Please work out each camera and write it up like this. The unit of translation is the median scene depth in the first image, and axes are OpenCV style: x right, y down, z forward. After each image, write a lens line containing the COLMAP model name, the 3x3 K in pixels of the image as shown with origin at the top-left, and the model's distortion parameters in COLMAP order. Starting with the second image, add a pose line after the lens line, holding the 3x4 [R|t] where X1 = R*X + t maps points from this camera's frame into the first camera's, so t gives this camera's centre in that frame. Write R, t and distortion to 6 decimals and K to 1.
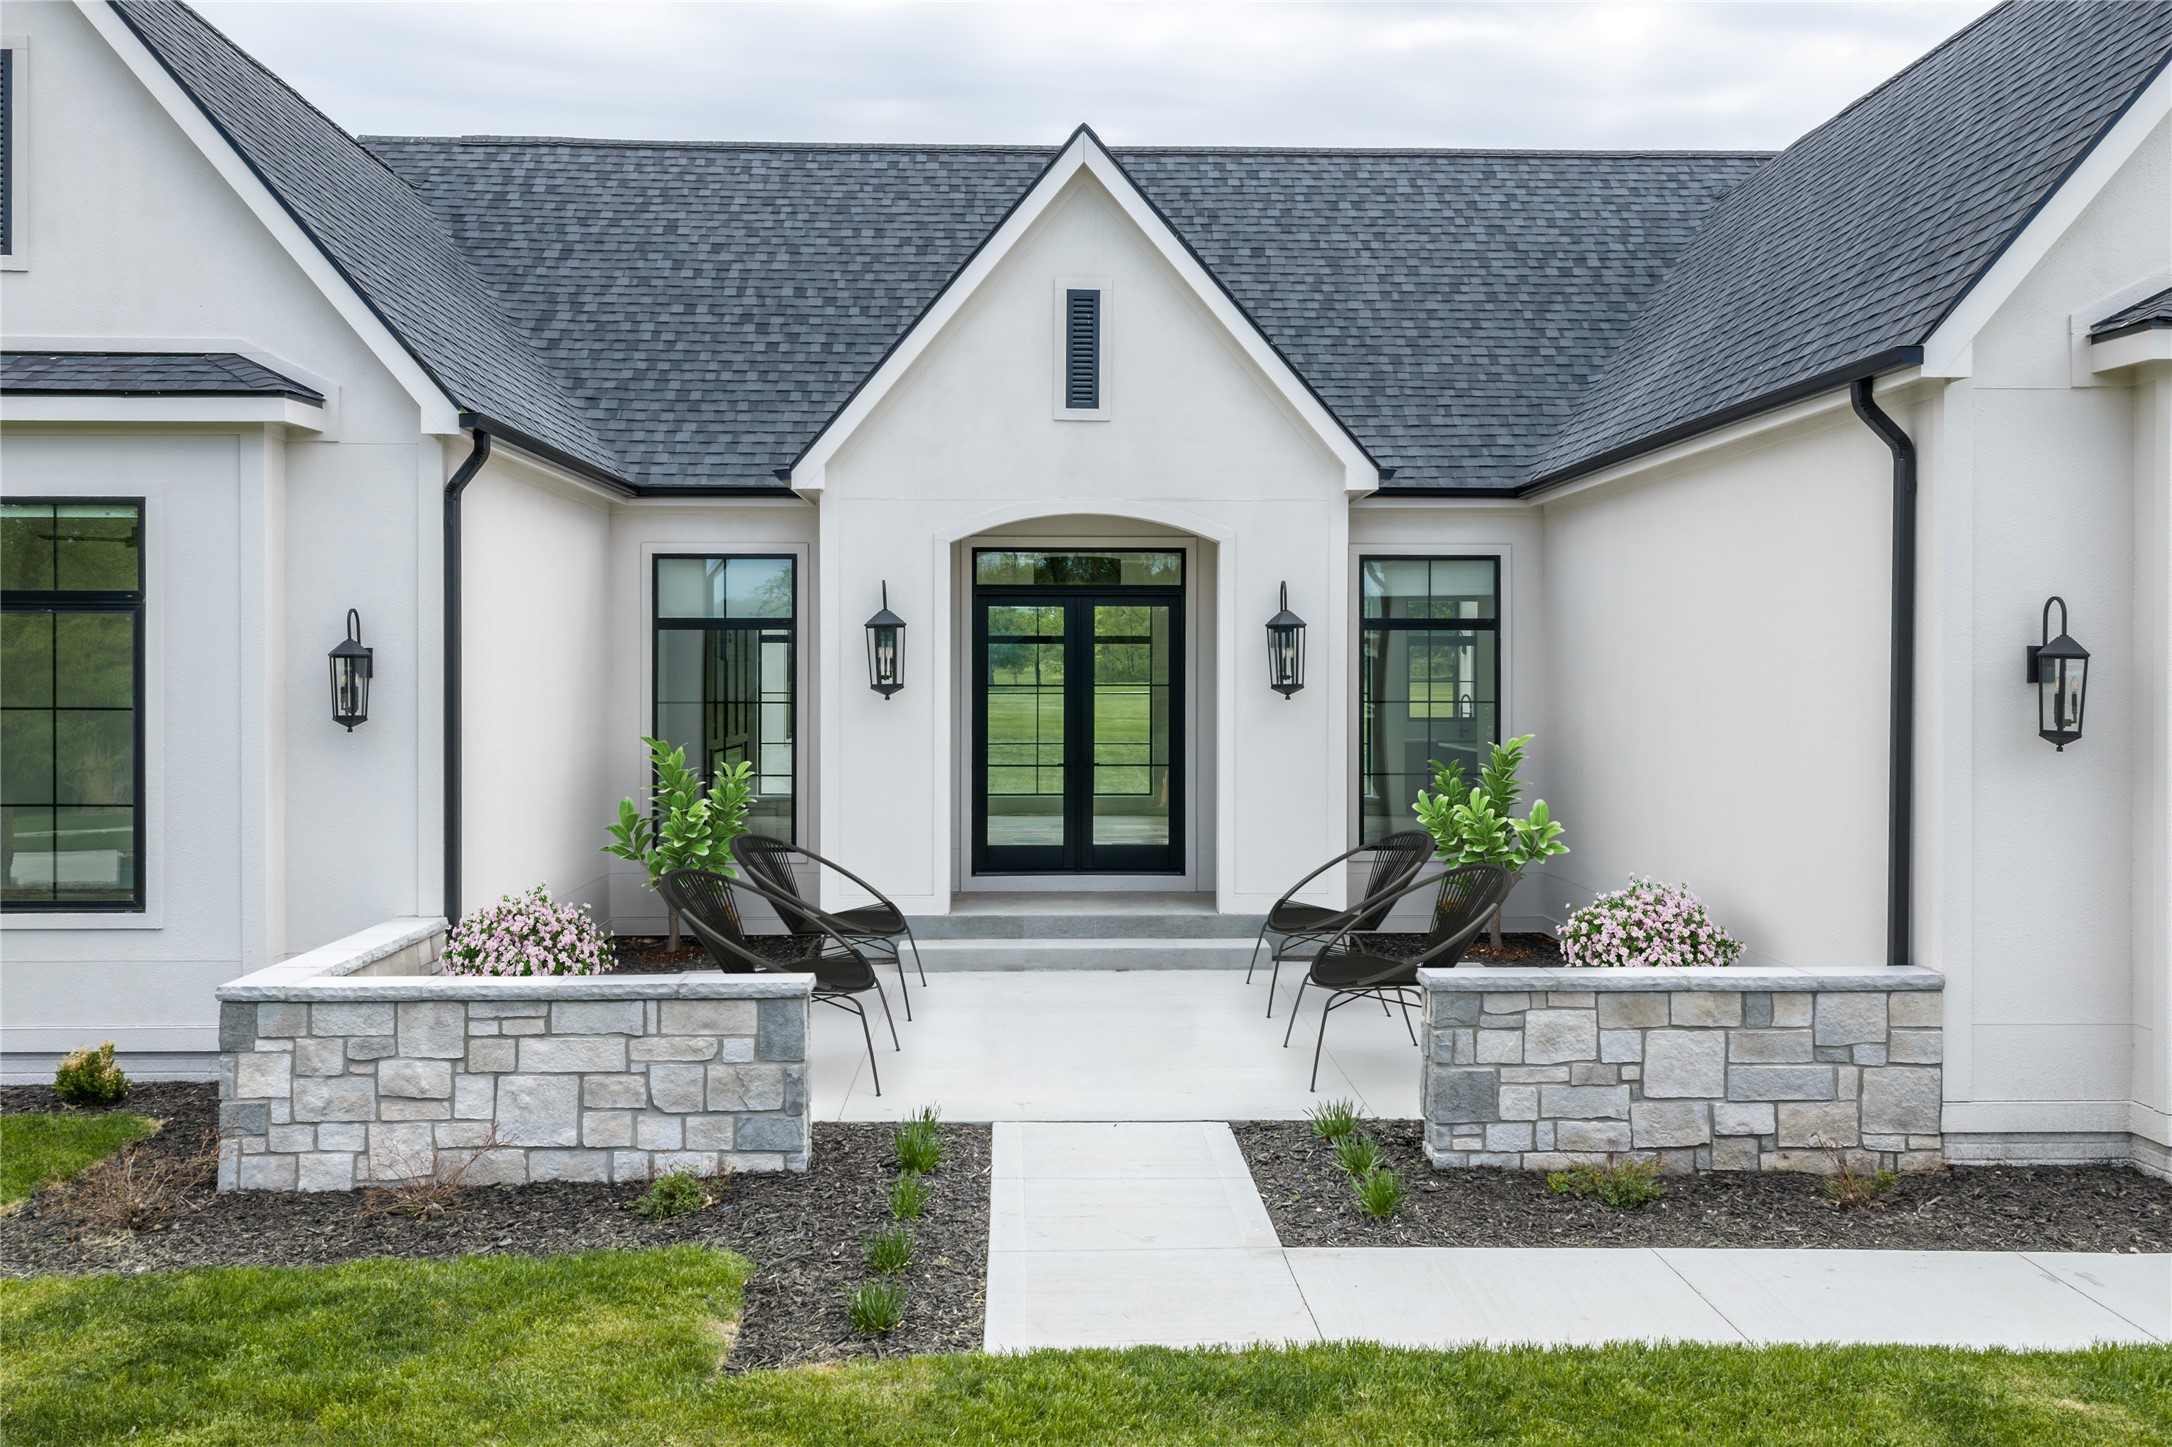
lens RADIAL K [[1739.9, 0, 1063.1], [0, 1739.9, 720.1], [0, 0, 1]] dist [0.019316, -0.001892]
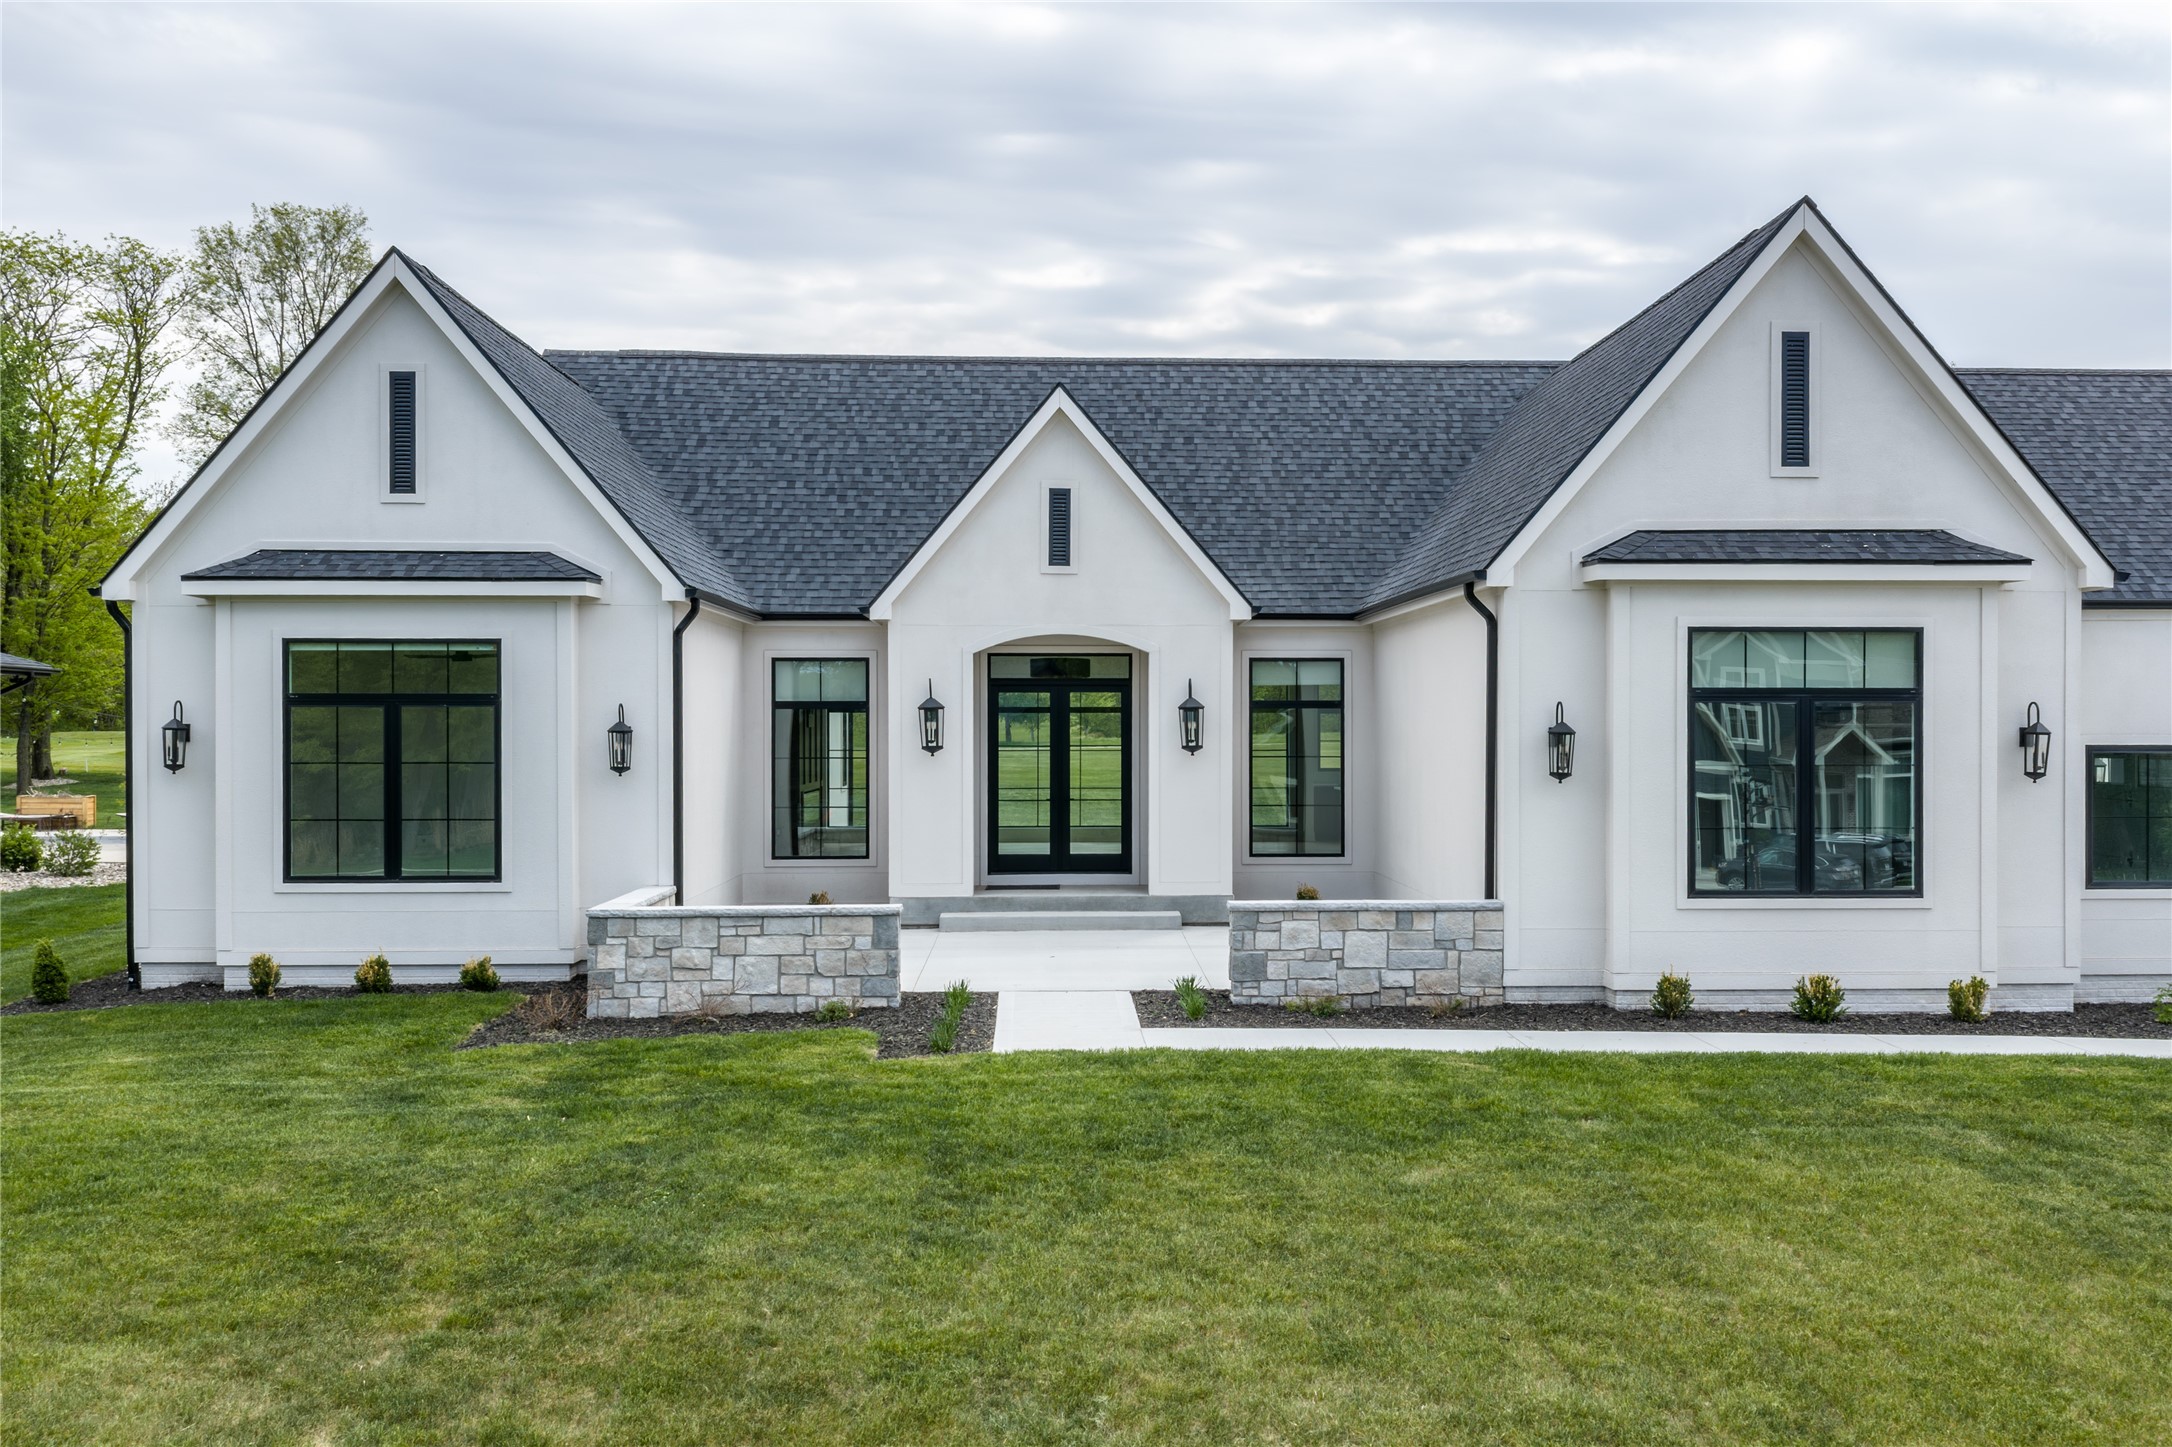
lens RADIAL K [[1739.9, 0, 1104.8], [0, 1739.9, 732.2], [0, 0, 1]] dist [0.019316, -0.001892]
pose [[0.999892, -0.001632, 0.014585, 0.036933], [0.001984, 0.999707, -0.024129, 0.005706], [-0.014542, 0.024155, 0.999602, -0.685763]]
